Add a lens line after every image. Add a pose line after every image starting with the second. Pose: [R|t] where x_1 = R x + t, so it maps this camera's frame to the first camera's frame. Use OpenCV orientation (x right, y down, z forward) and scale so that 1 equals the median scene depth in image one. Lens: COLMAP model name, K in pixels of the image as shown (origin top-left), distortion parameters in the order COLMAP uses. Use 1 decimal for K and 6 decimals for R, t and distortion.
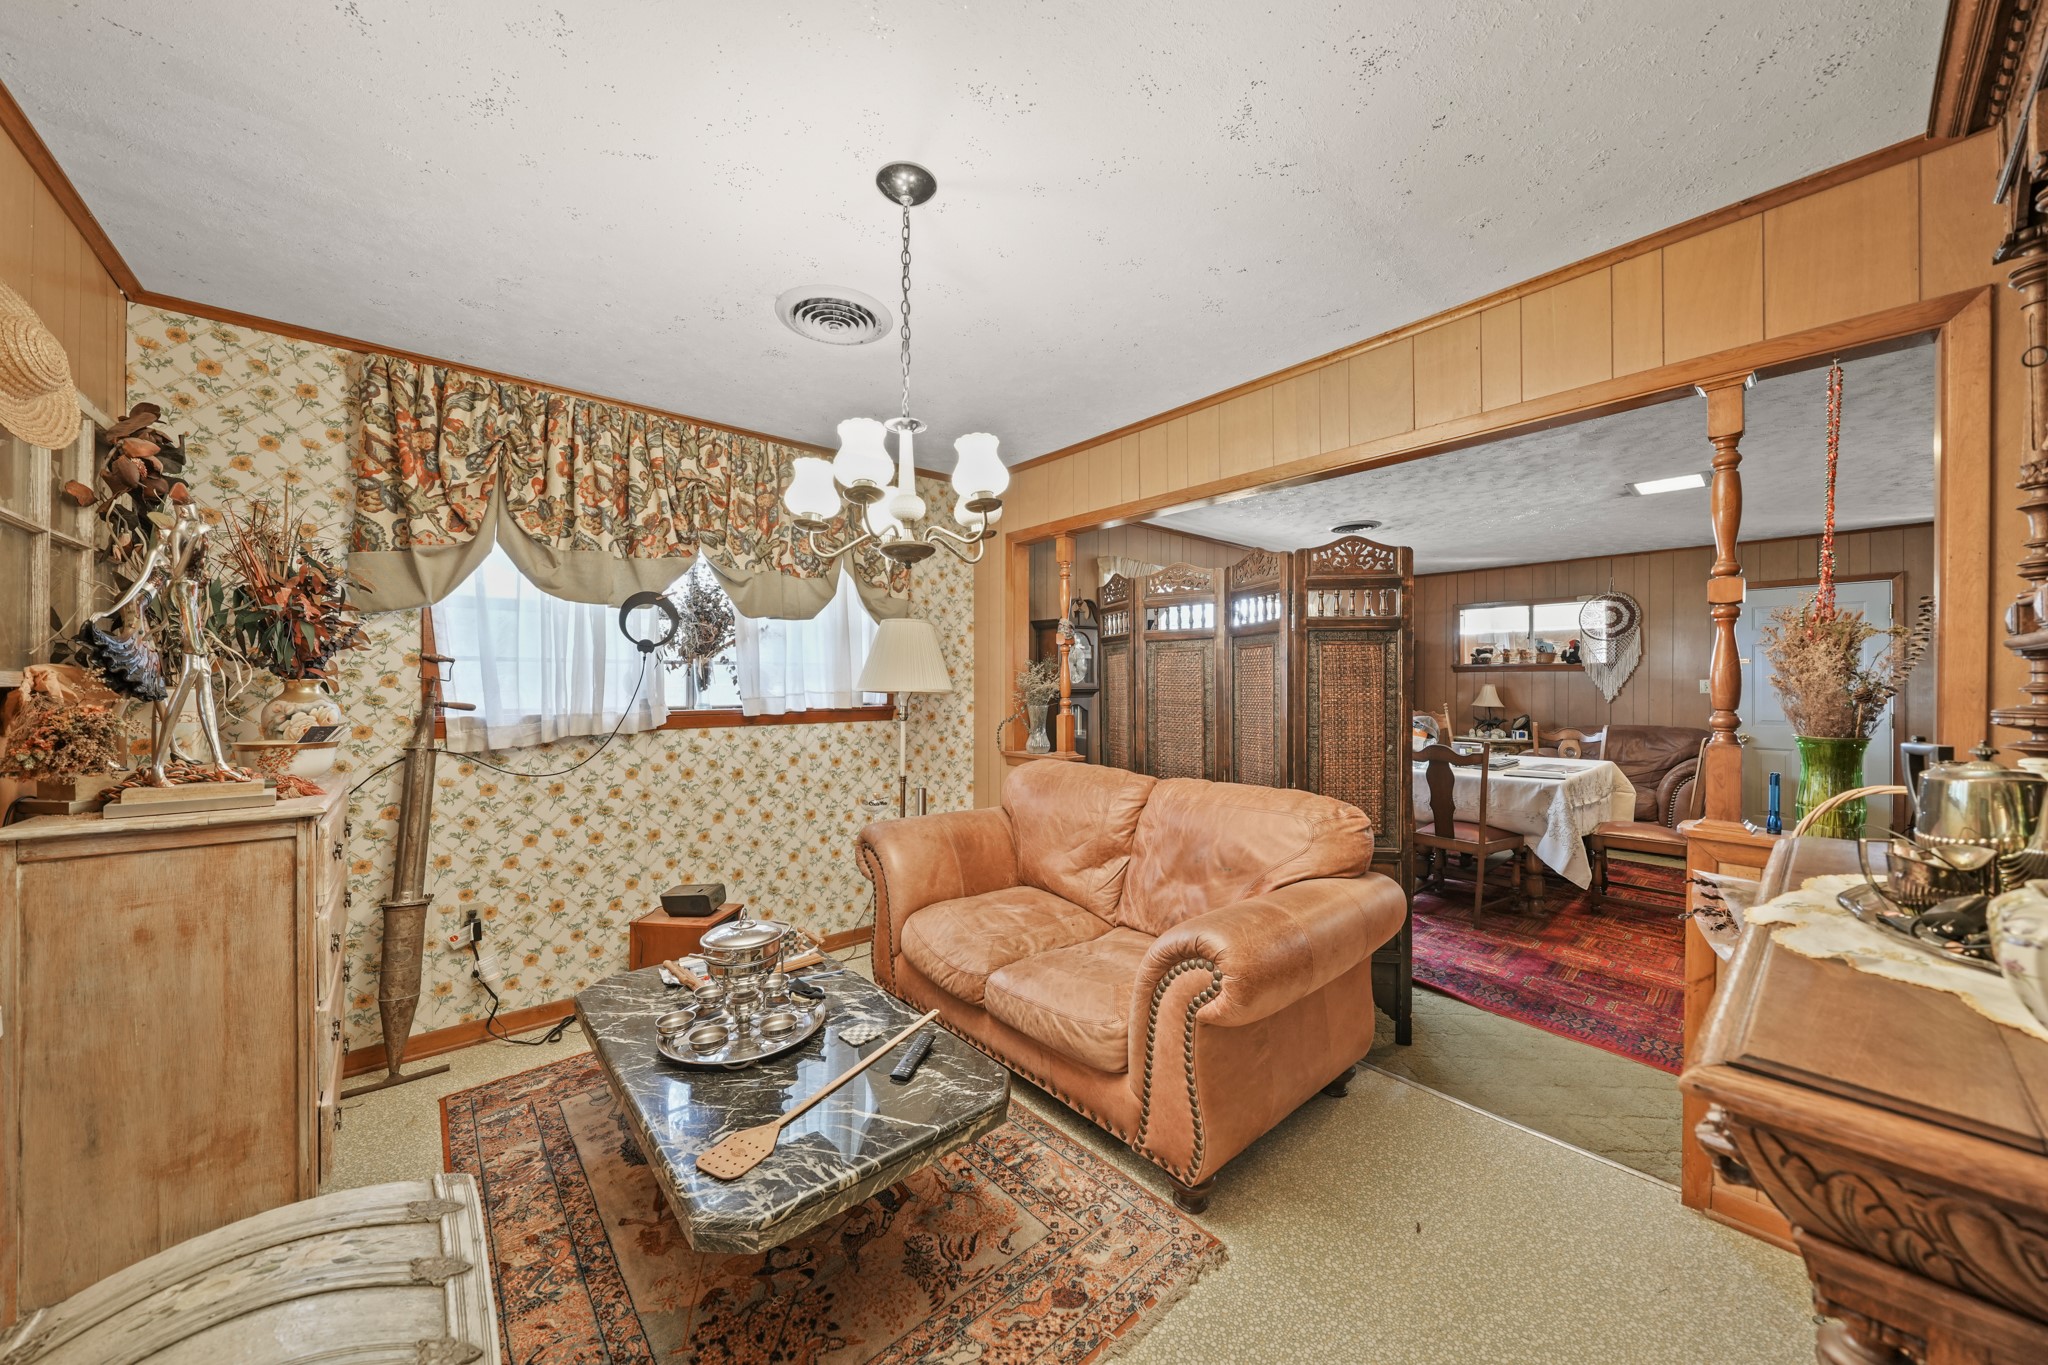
lens RADIAL K [[718.1, 0, 1023.4], [0, 718.1, 676.1], [0, 0, 1]] dist [-0.001602, -0.000119]
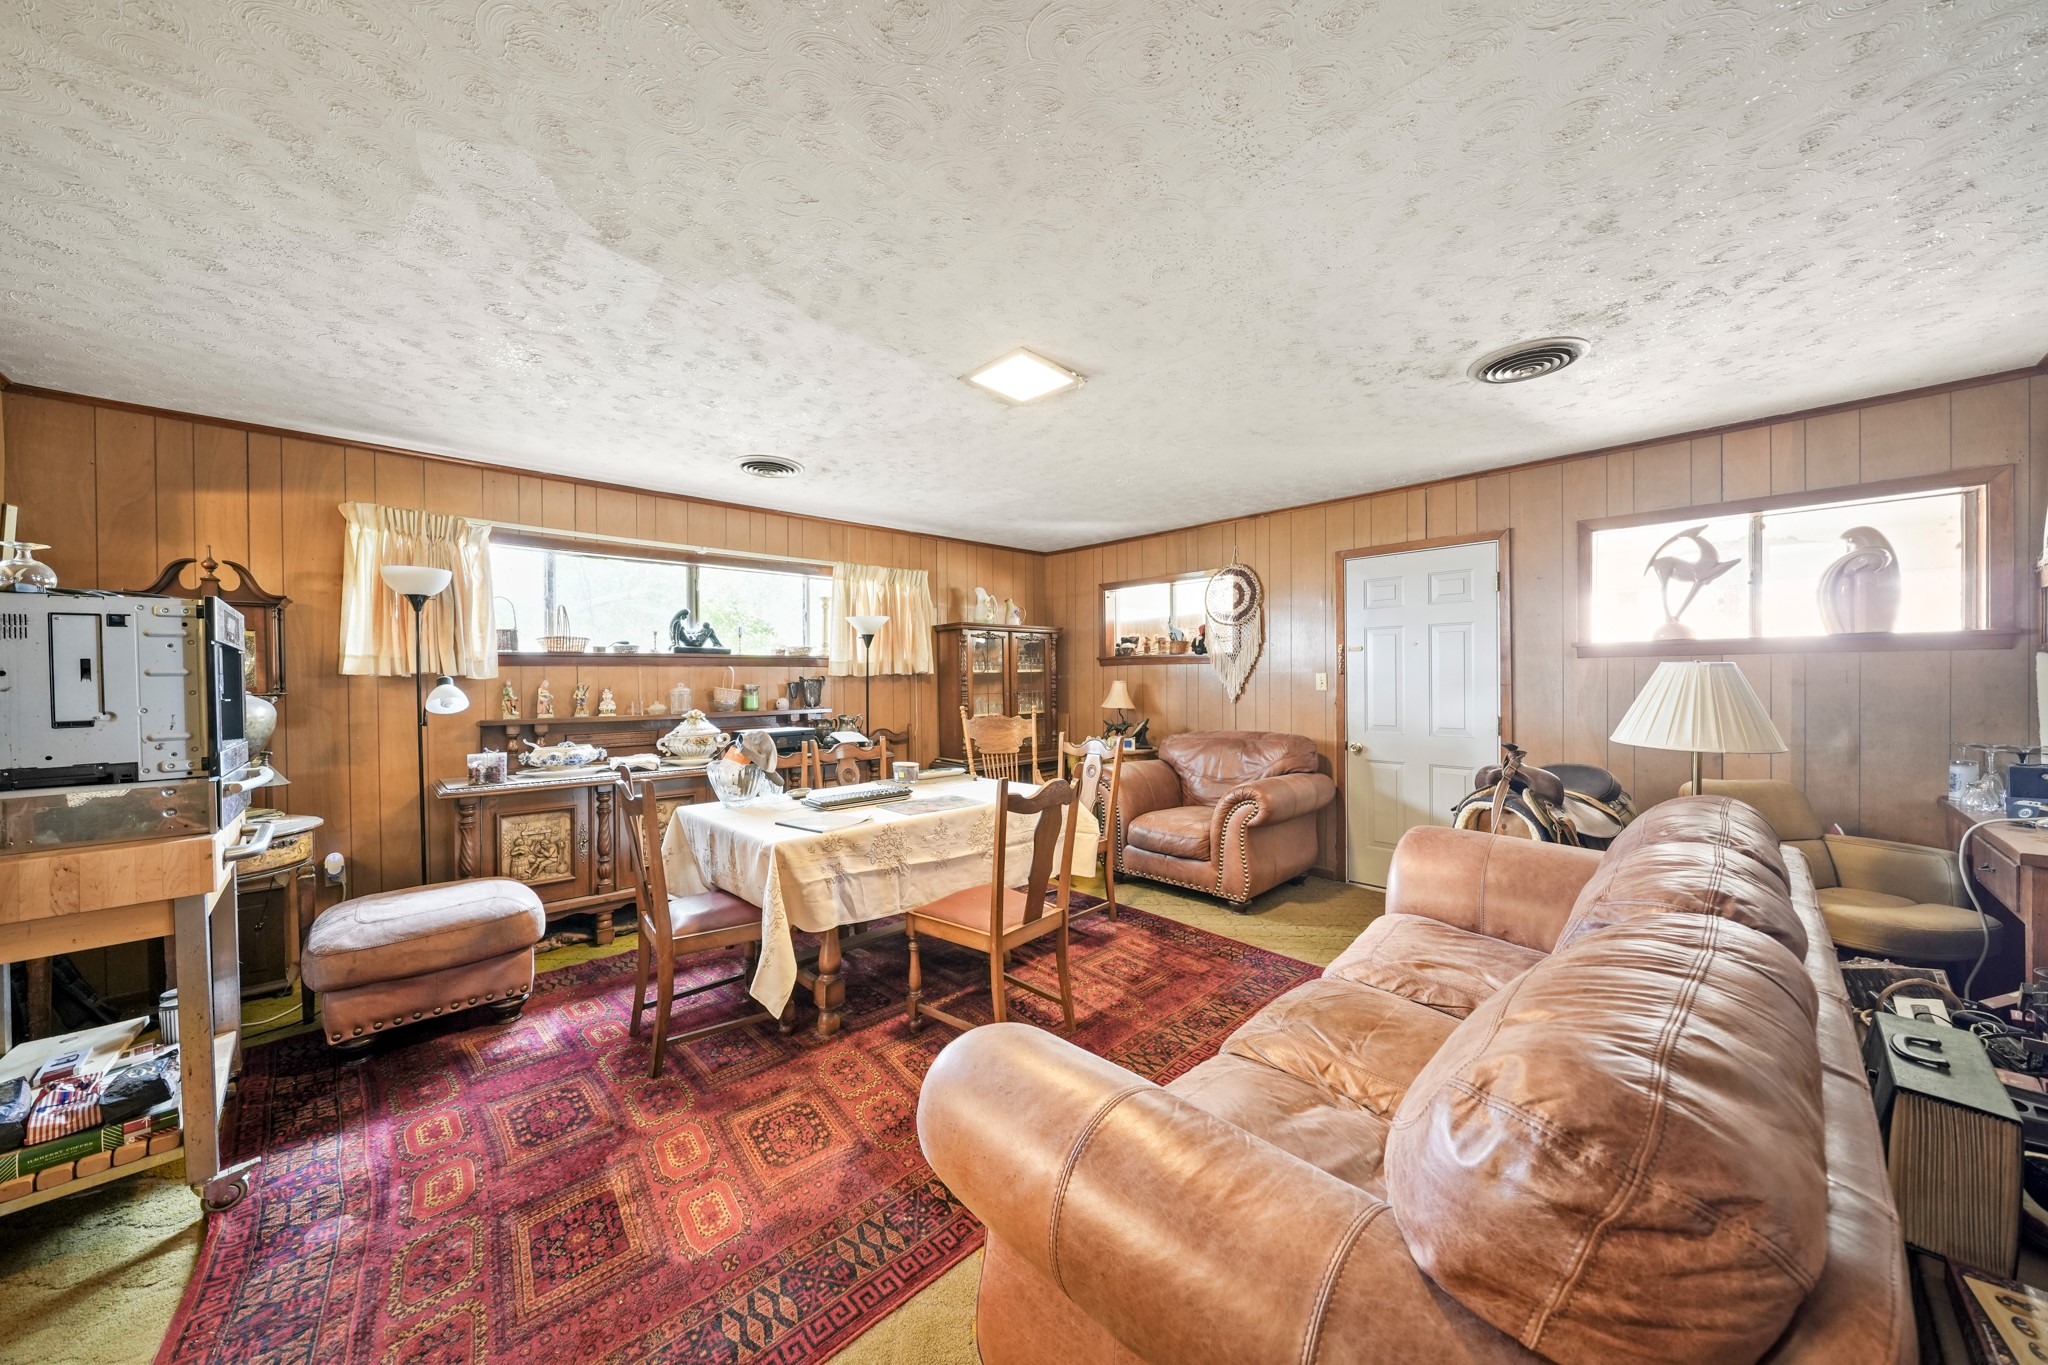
lens RADIAL K [[712.1, 0, 1024.0], [0, 712.1, 682.5], [0, 0, 1]] dist [-0.000423, -0.000059]
pose [[0.999240, -0.005189, 0.038638, 0.538491], [0.004481, 0.999821, 0.018368, -0.001450], [-0.038727, -0.018181, 0.999084, 0.212296]]
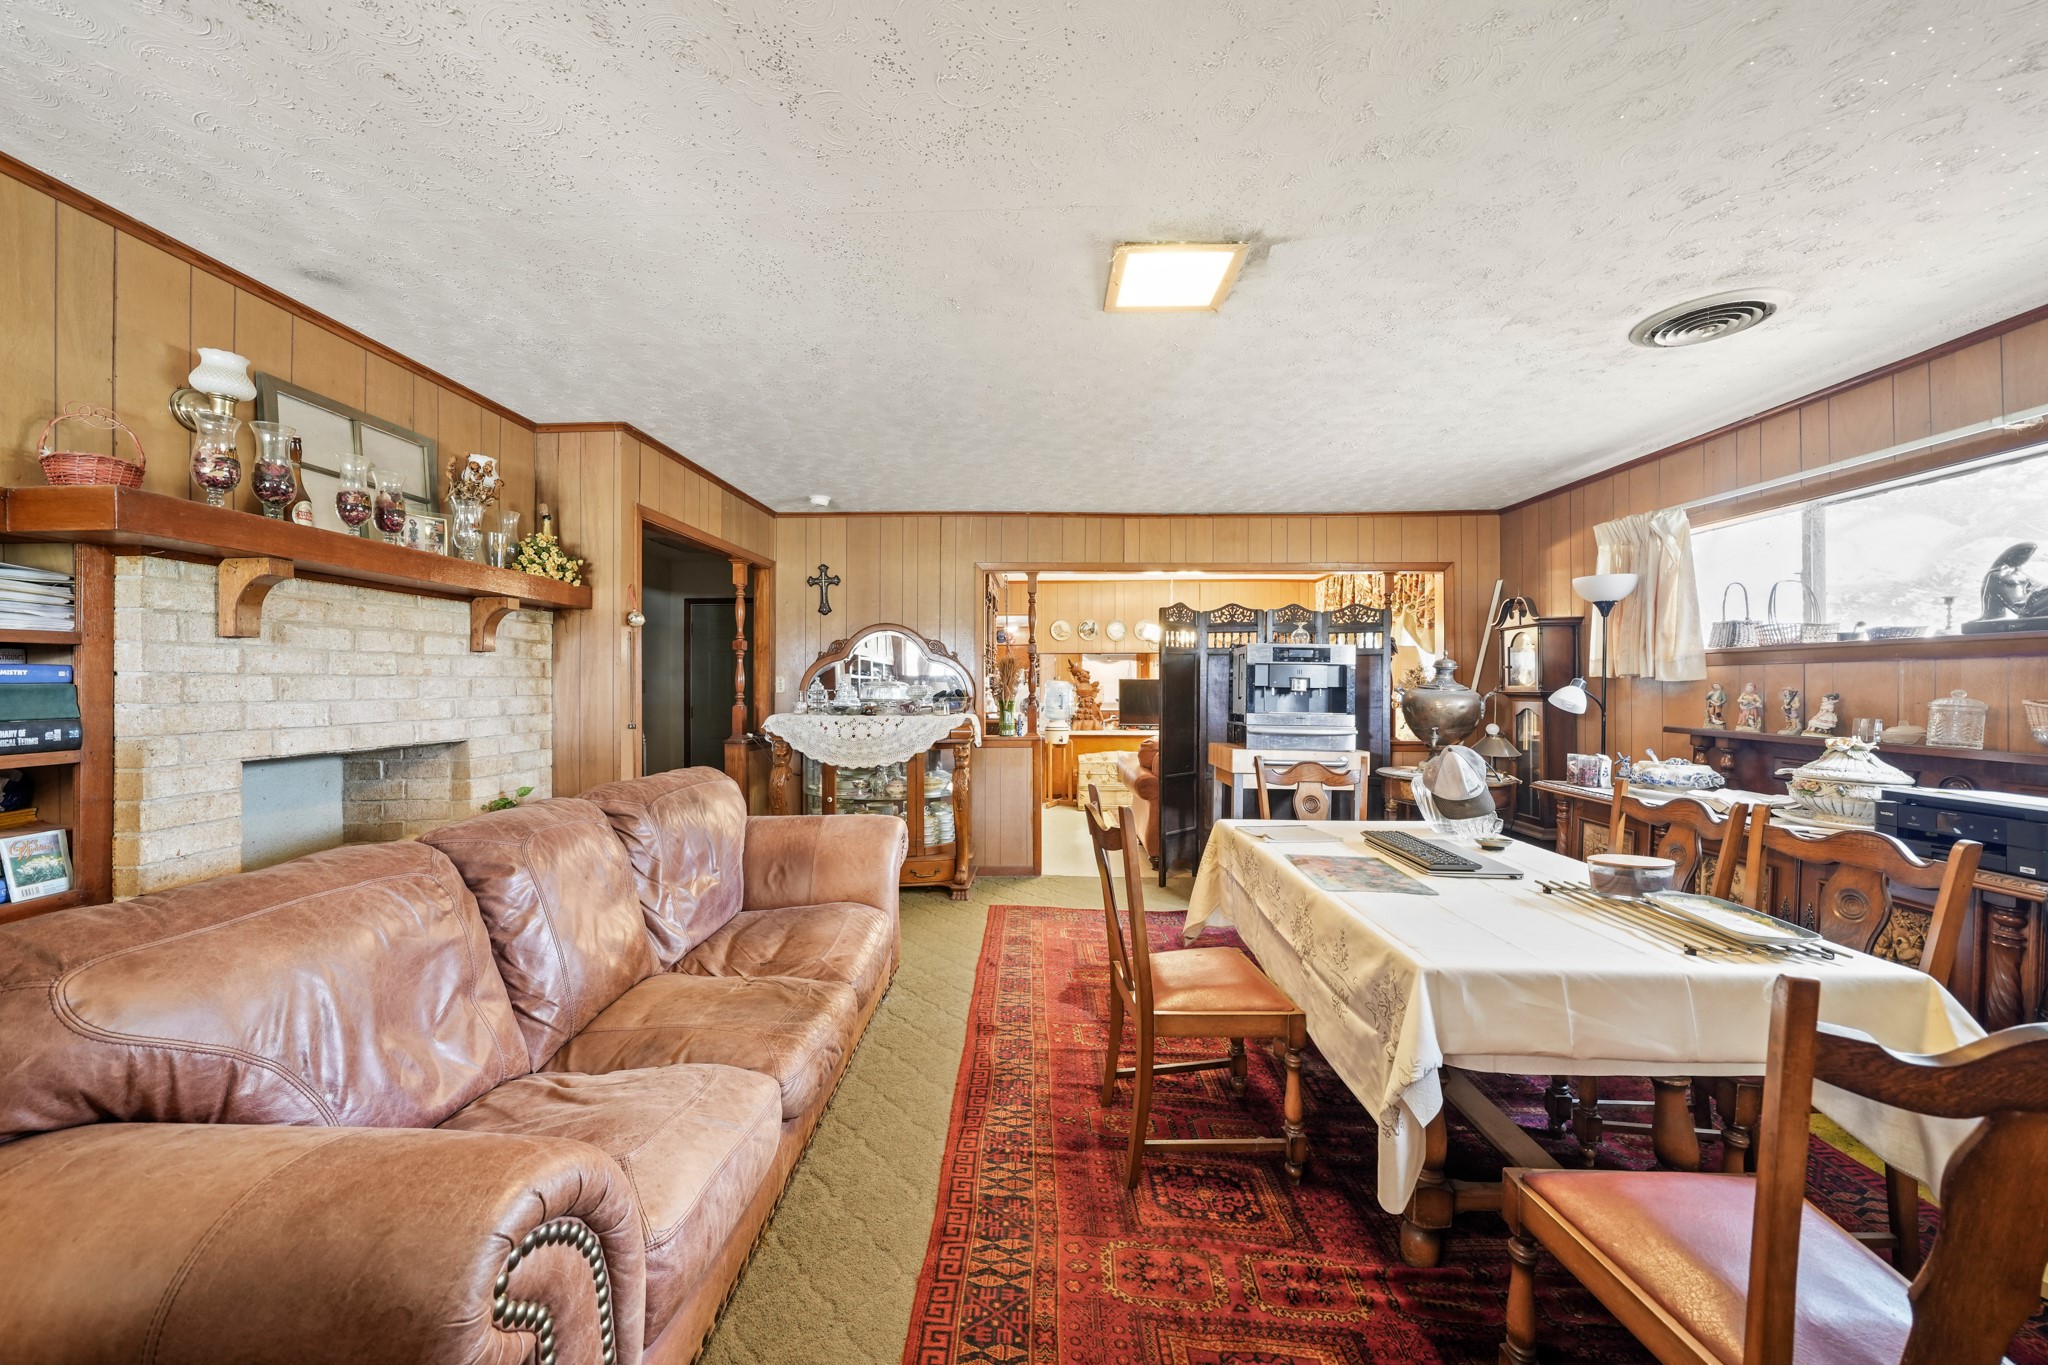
lens RADIAL K [[712.1, 0, 1024.0], [0, 712.1, 682.5], [0, 0, 1]] dist [-0.000423, -0.000059]
pose [[-0.678508, -0.008799, -0.734541, 0.831157], [-0.002872, 0.999952, -0.009325, 0.011707], [0.734588, -0.004217, -0.678501, 0.800017]]
